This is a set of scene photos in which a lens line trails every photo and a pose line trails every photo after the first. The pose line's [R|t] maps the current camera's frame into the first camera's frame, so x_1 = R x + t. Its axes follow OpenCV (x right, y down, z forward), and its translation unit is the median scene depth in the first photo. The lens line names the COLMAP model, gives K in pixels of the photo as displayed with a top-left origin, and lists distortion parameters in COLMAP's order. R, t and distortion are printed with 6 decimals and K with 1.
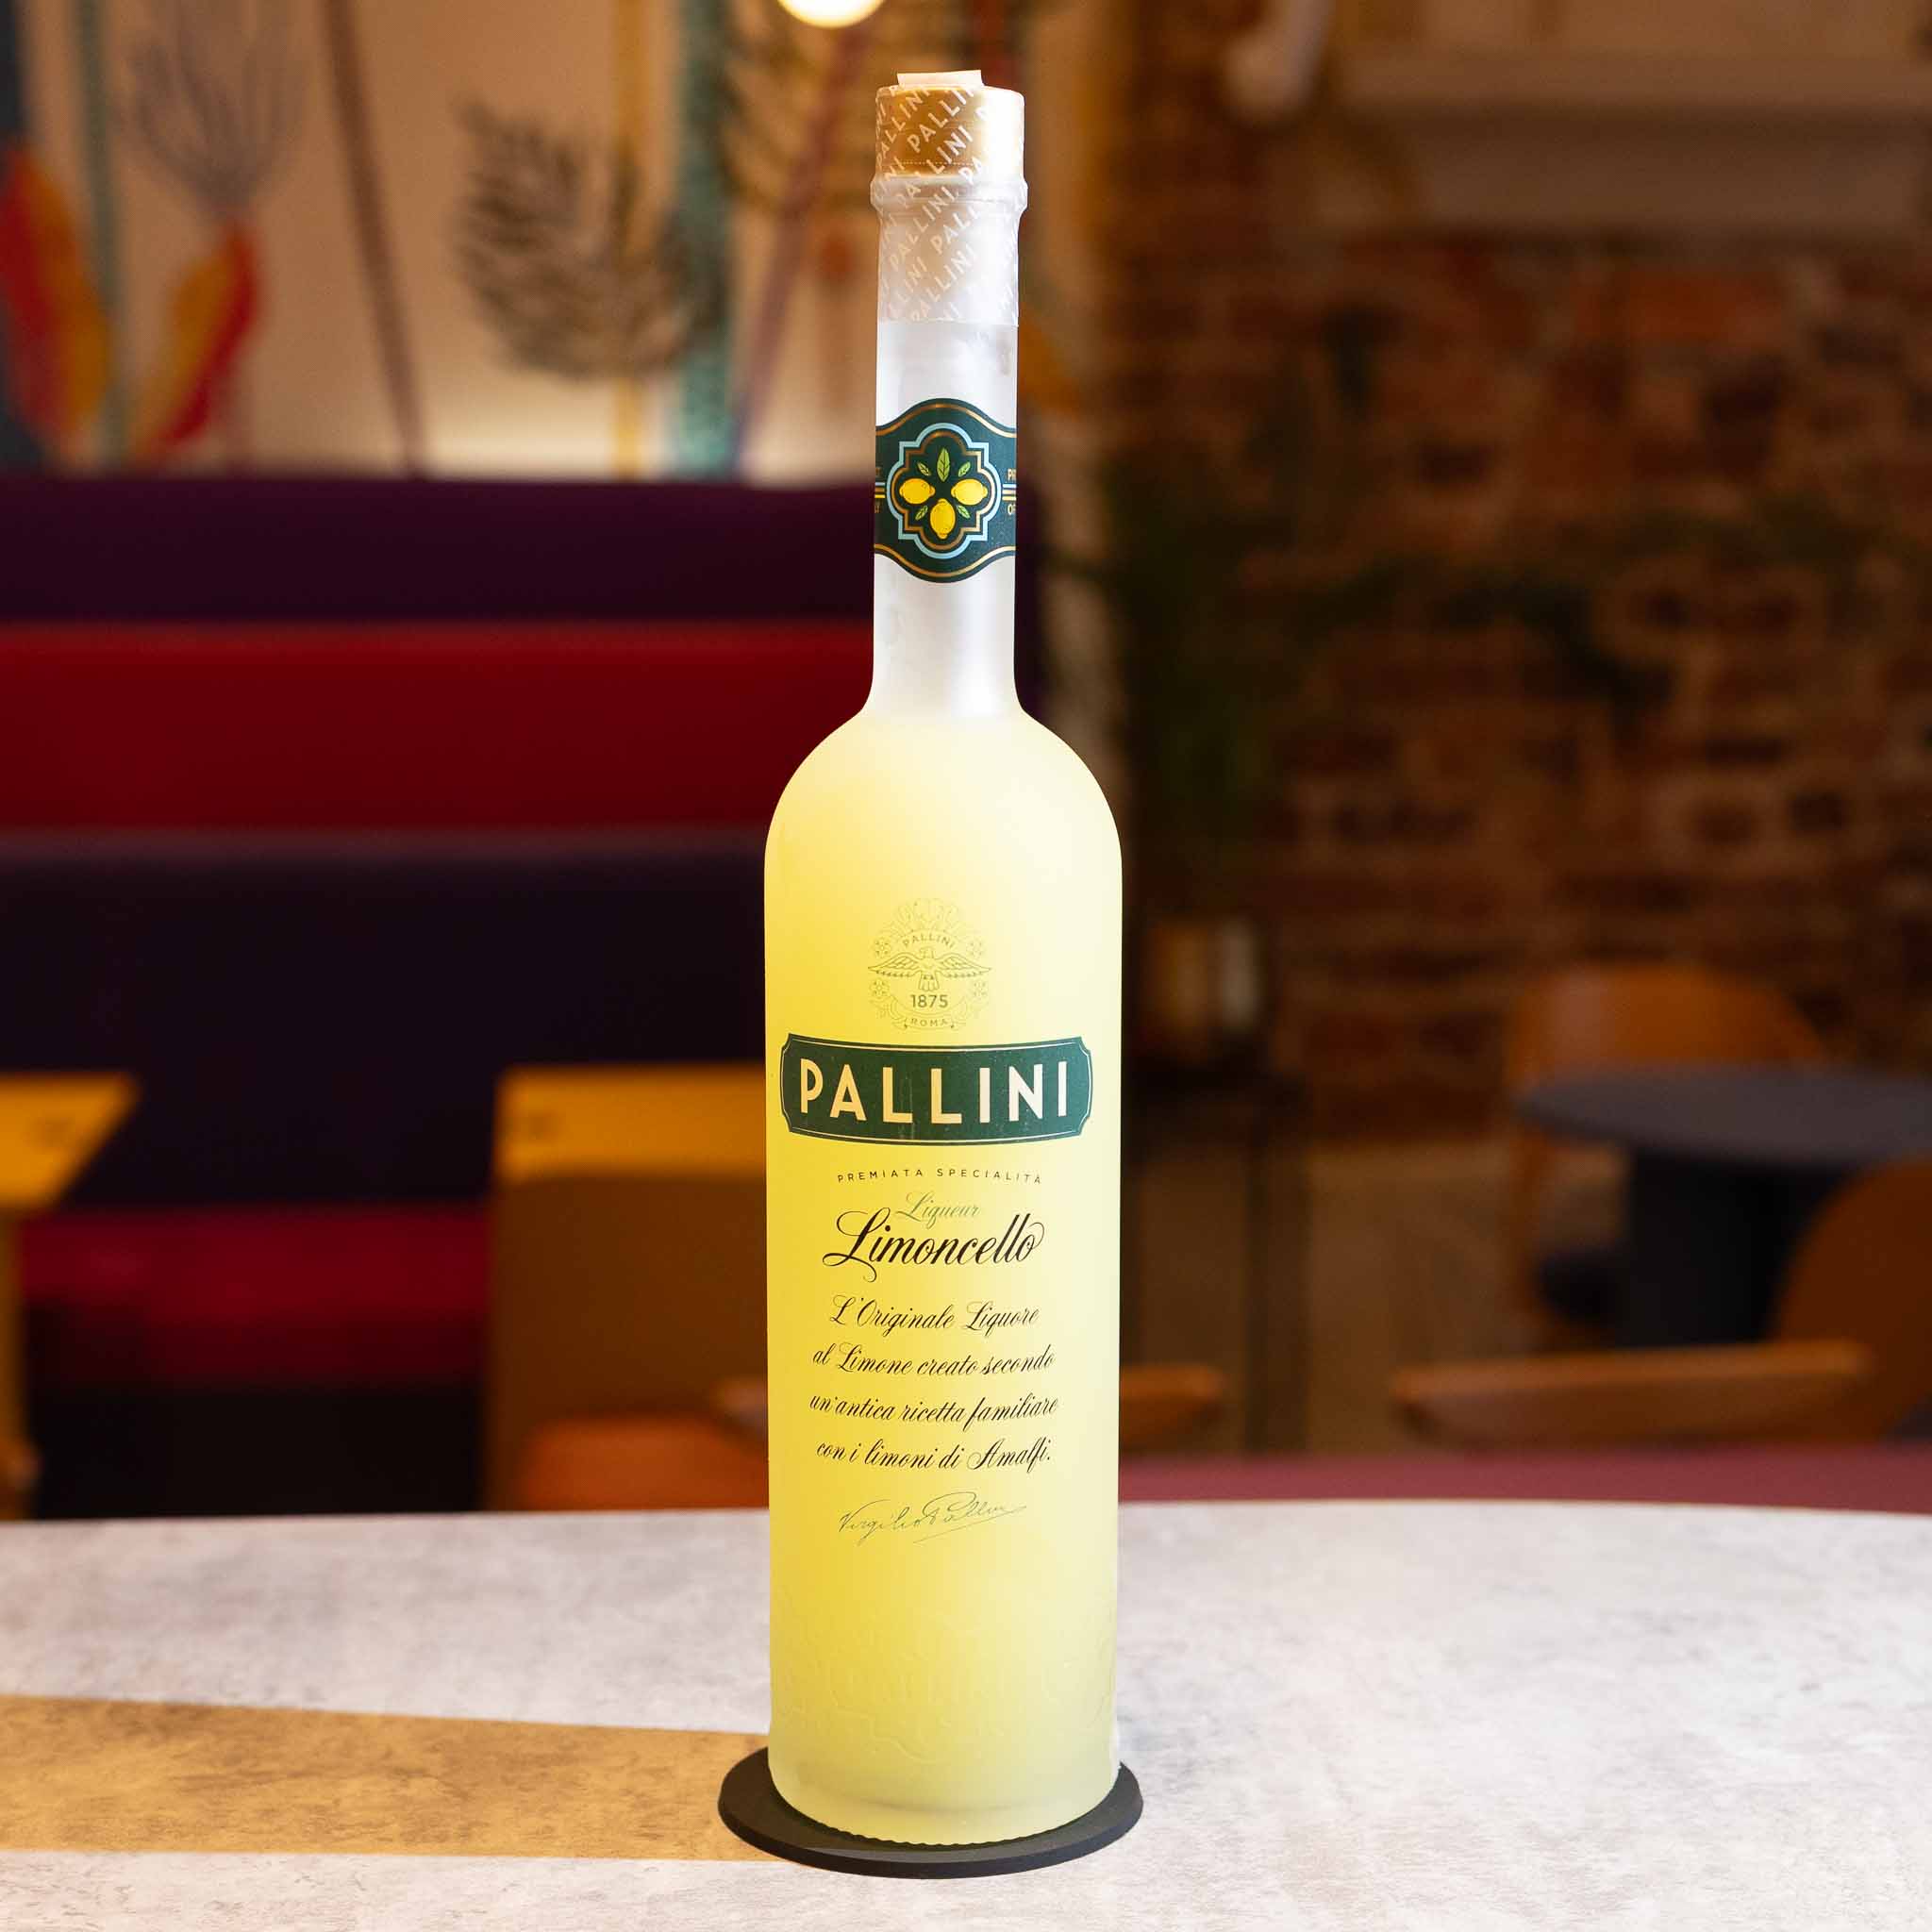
lens RADIAL K [[4439.2, 0, 966.0], [0, 4439.2, 966.0], [0, 0, 1]] dist [0.061850, 0.124280]
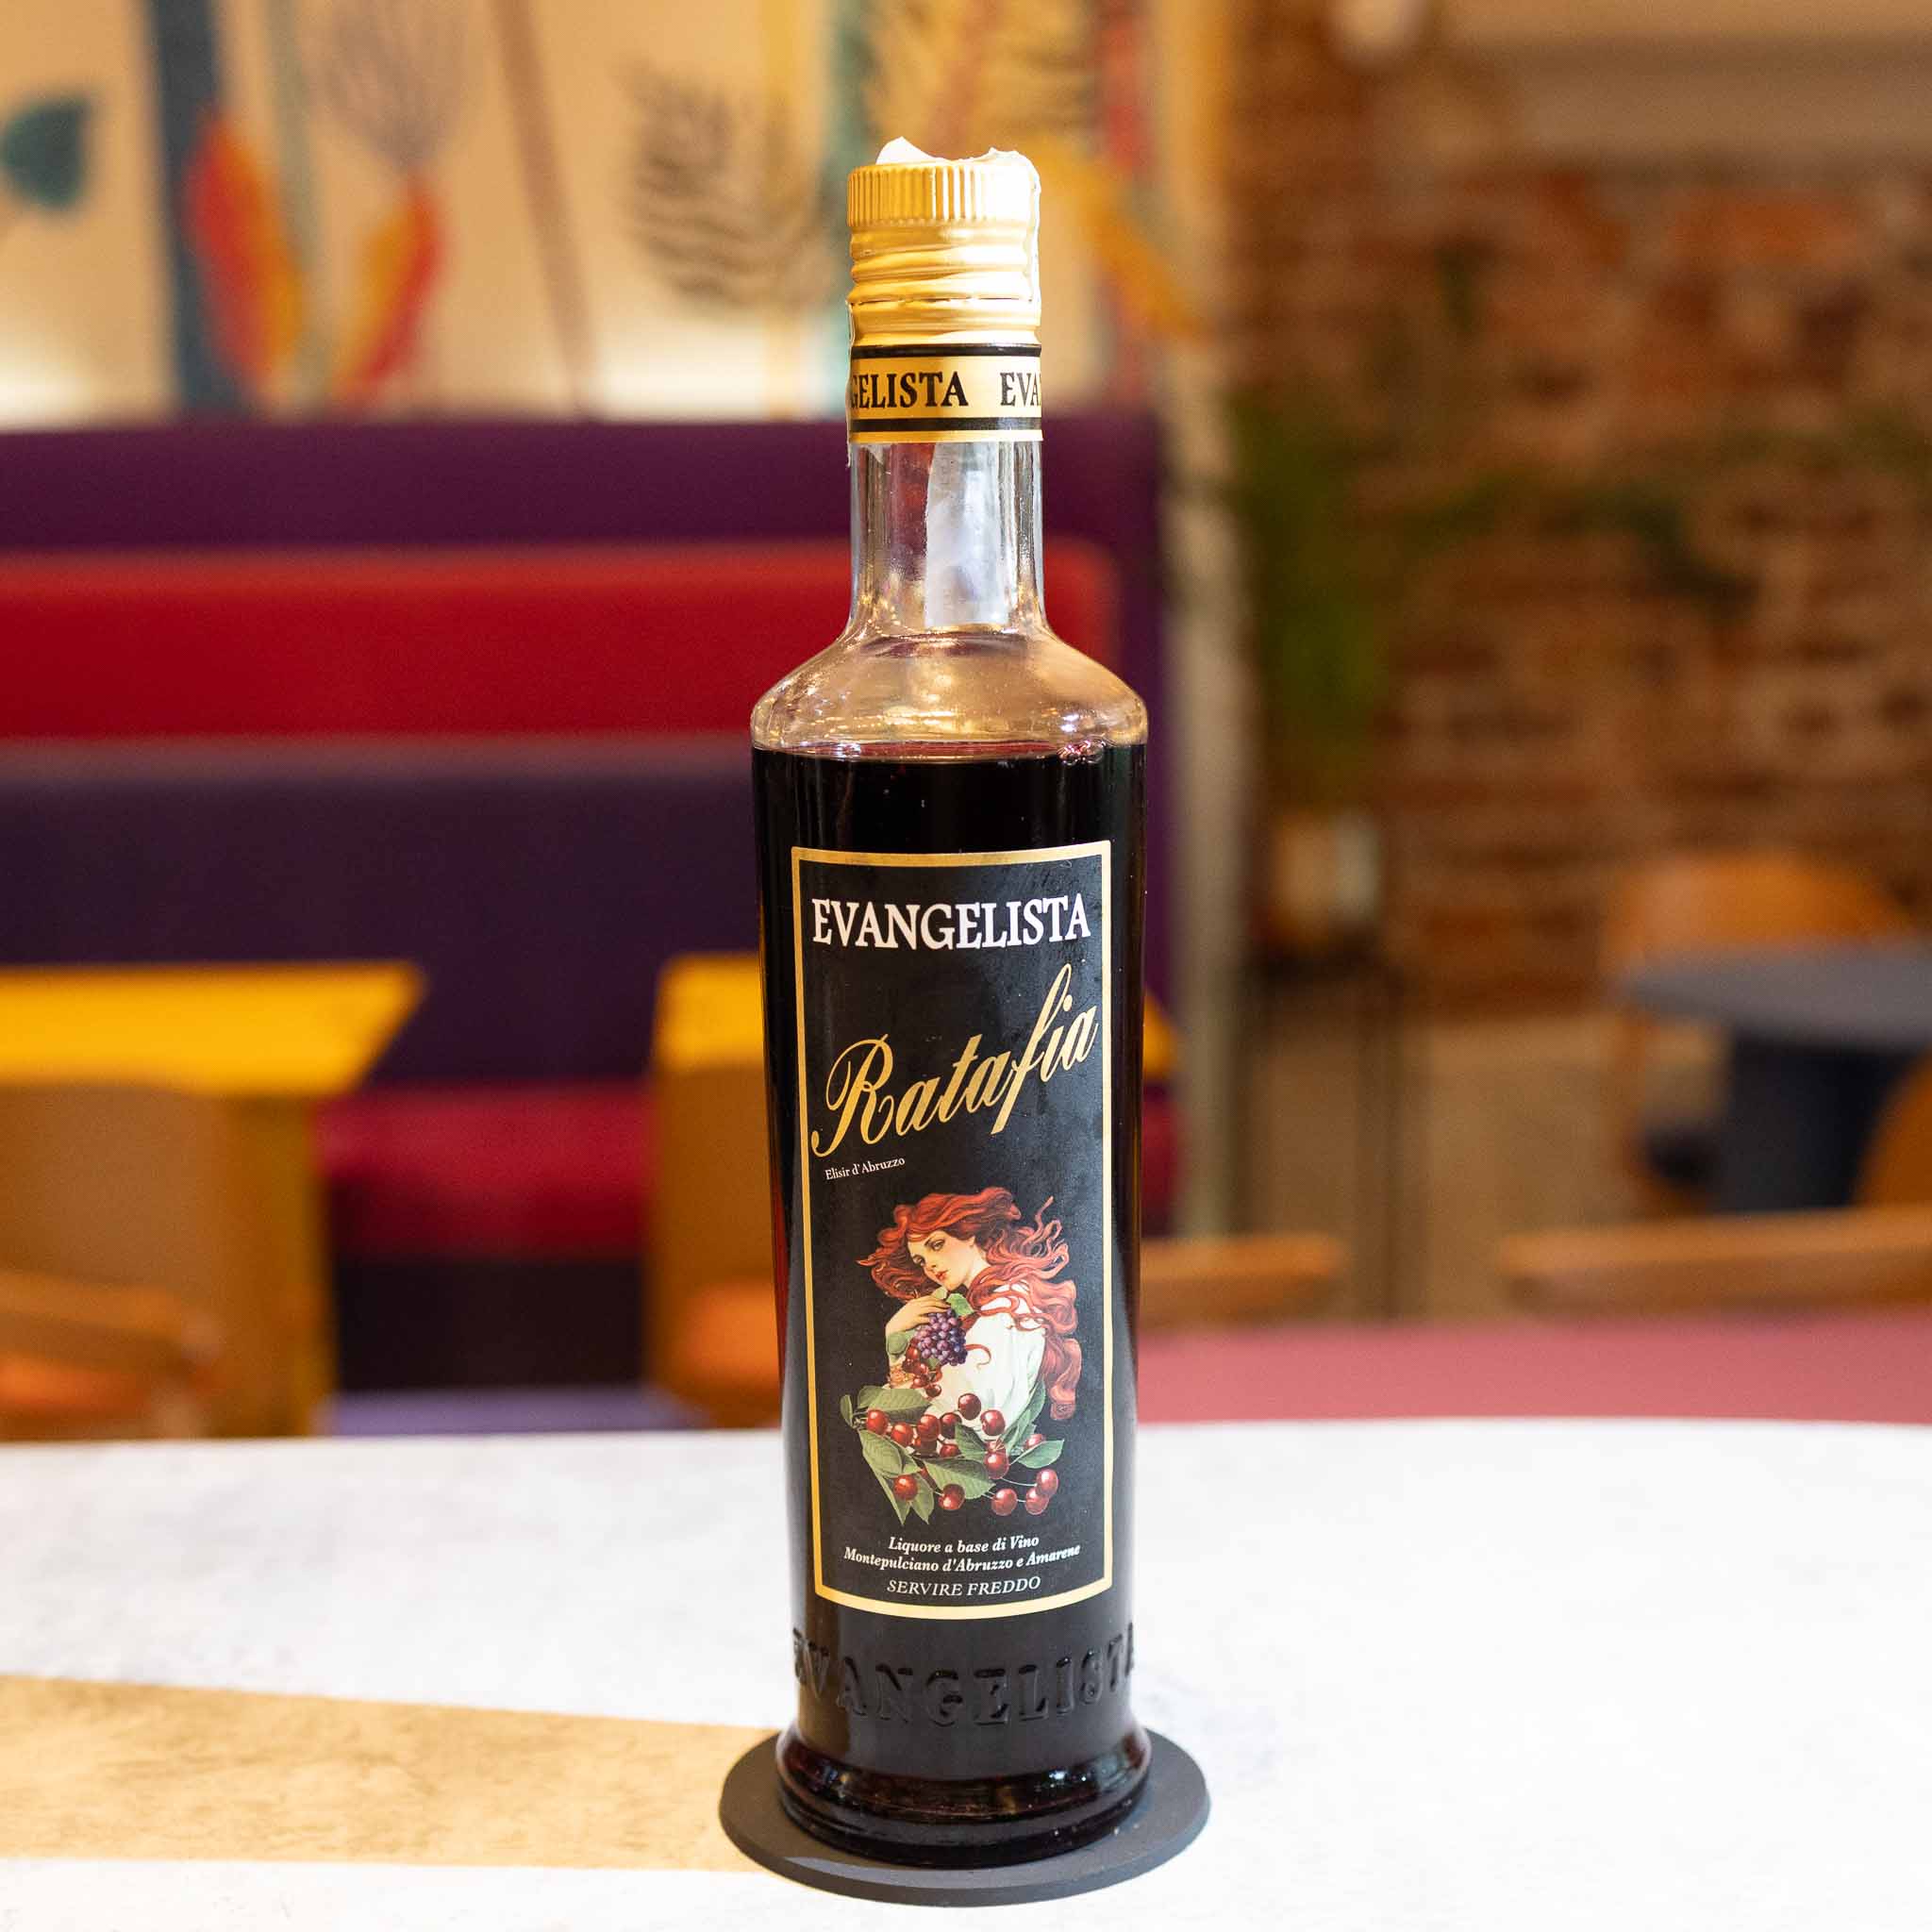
lens RADIAL K [[3642.7, 0, 962.5], [0, 3642.7, 1049.5], [0, 0, 1]] dist [0.000921, 0.140075]
pose [[0.998706, -0.007606, -0.050287, 0.026488], [0.009954, 0.998864, 0.046601, 0.009541], [0.049876, -0.047041, 0.997647, 0.287553]]
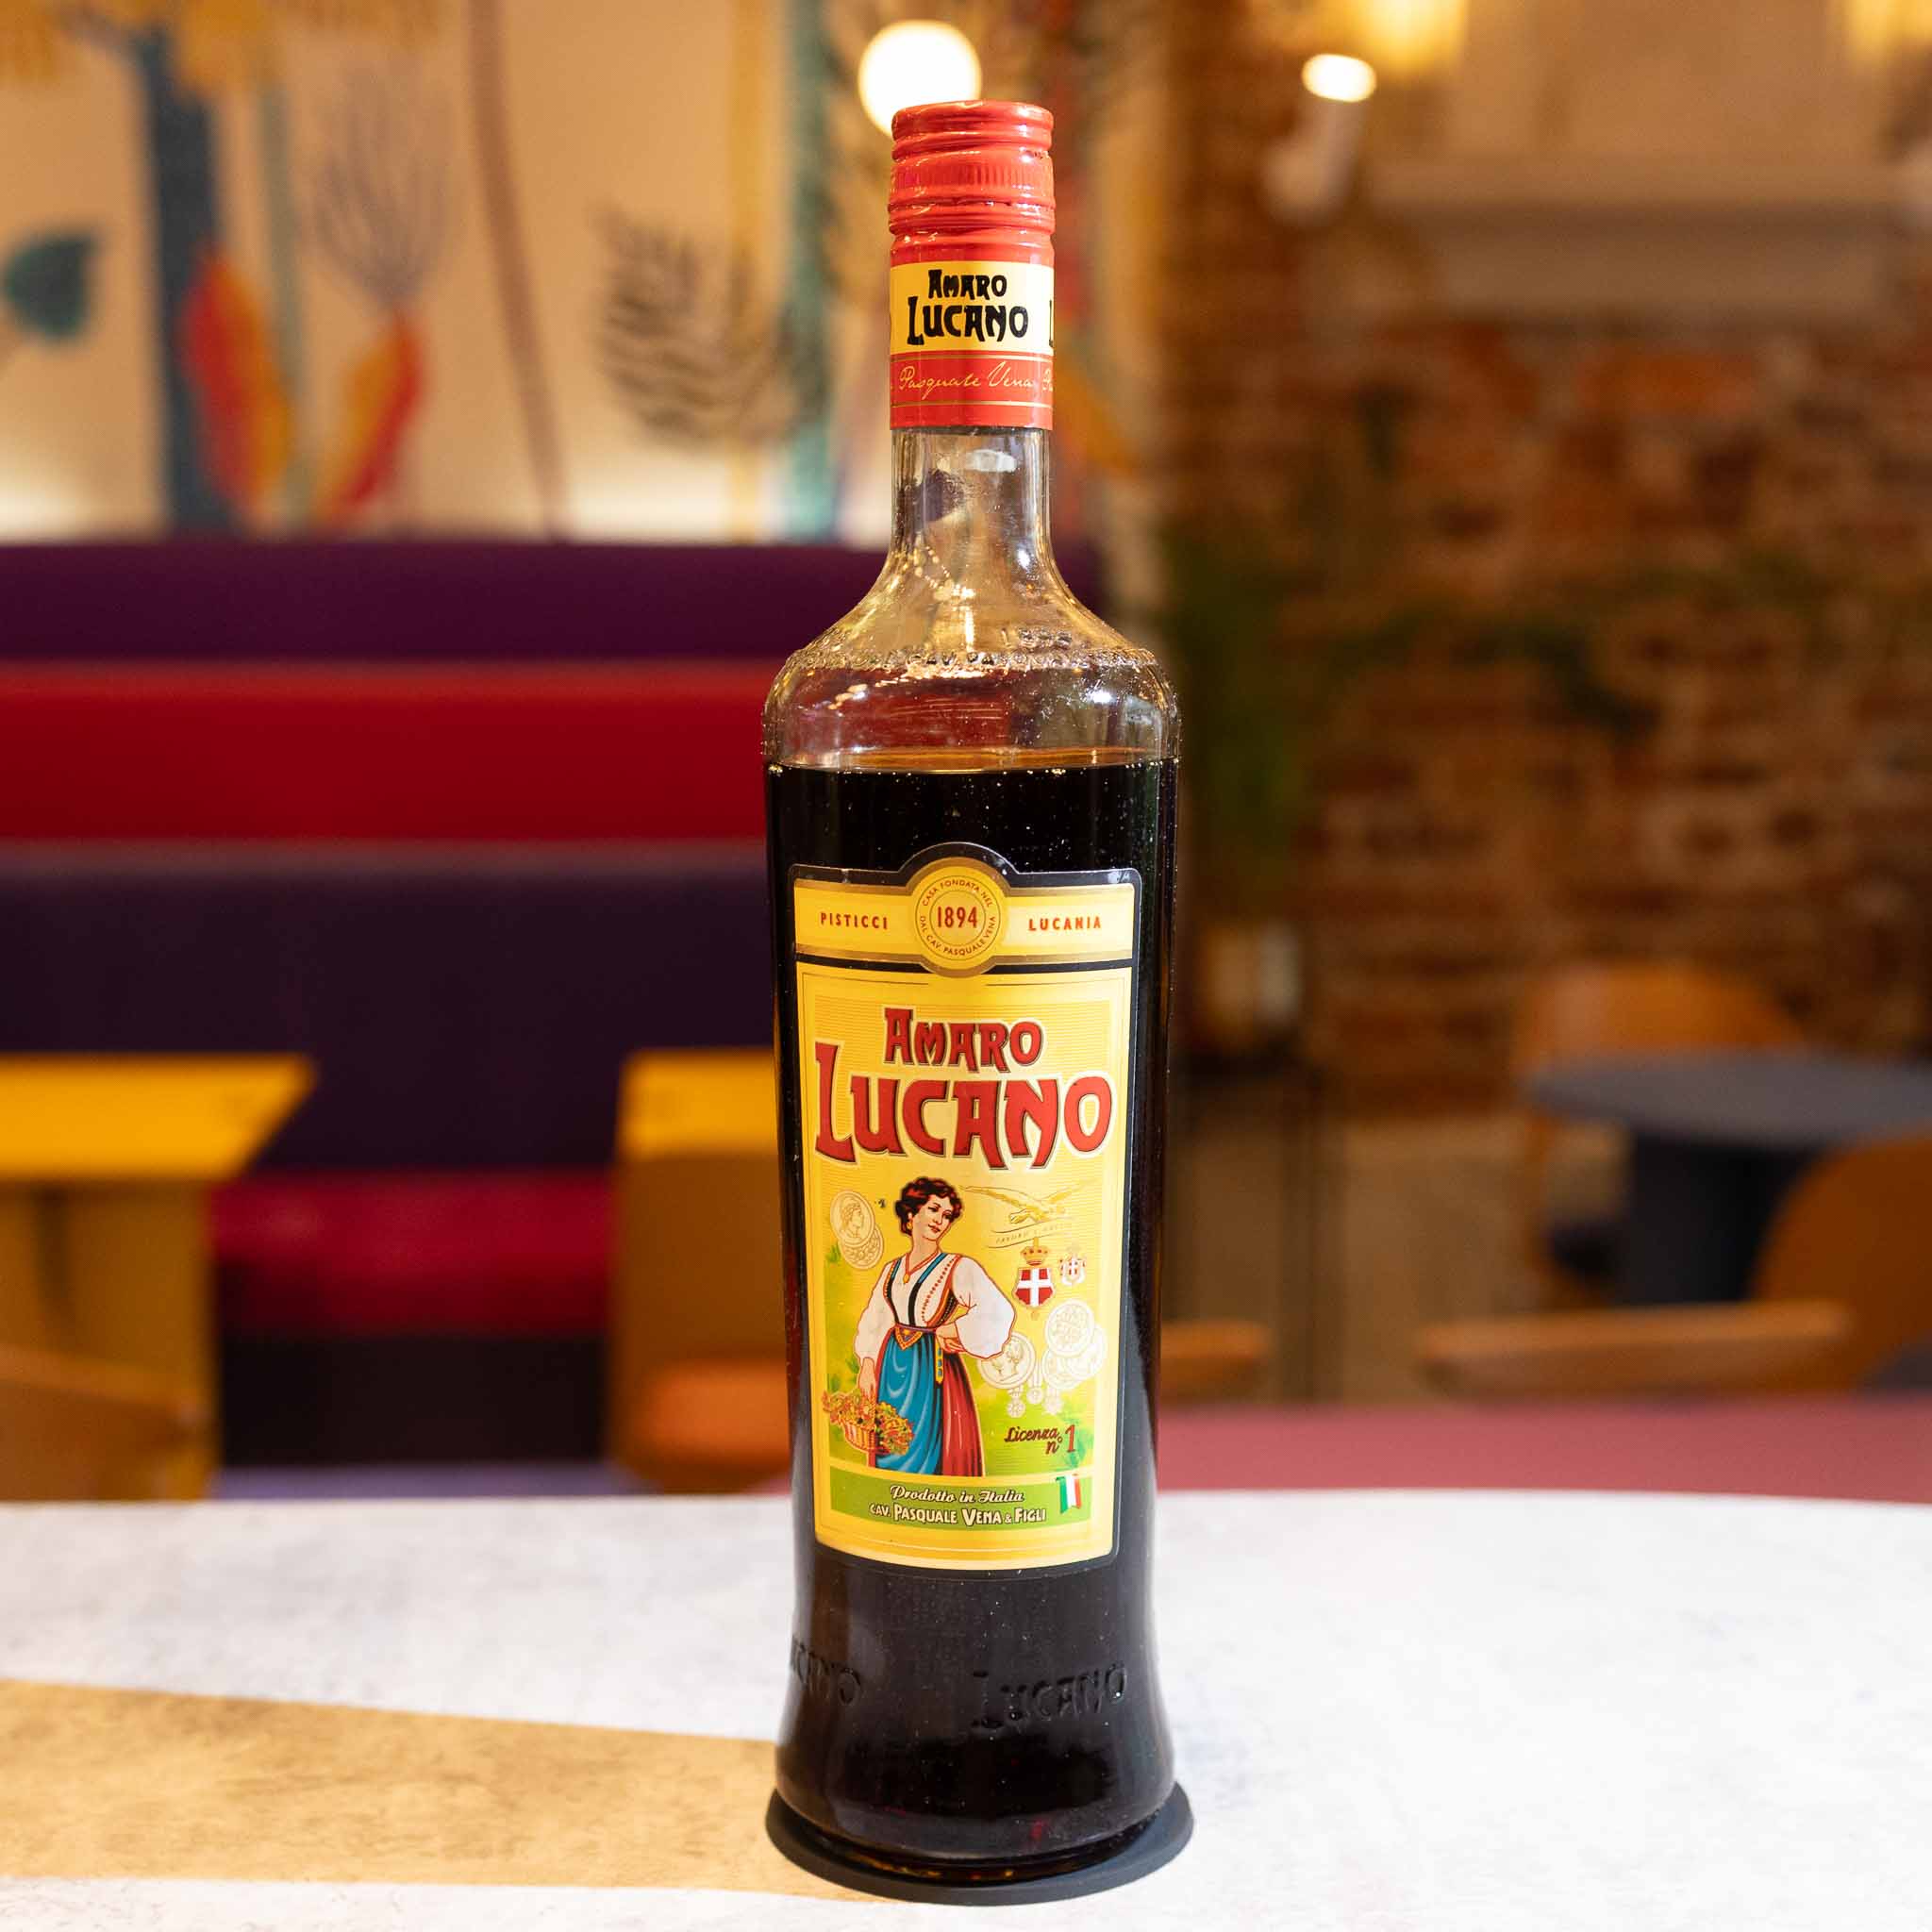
lens RADIAL K [[3602.2, 0, 929.1], [0, 3602.2, 966.3], [0, 0, 1]] dist [0.070743, -0.322825]
pose [[0.999452, 0.001460, -0.033077, 0.006734], [-0.001411, 0.999998, 0.001501, -0.002274], [0.033079, -0.001453, 0.999452, 0.186992]]
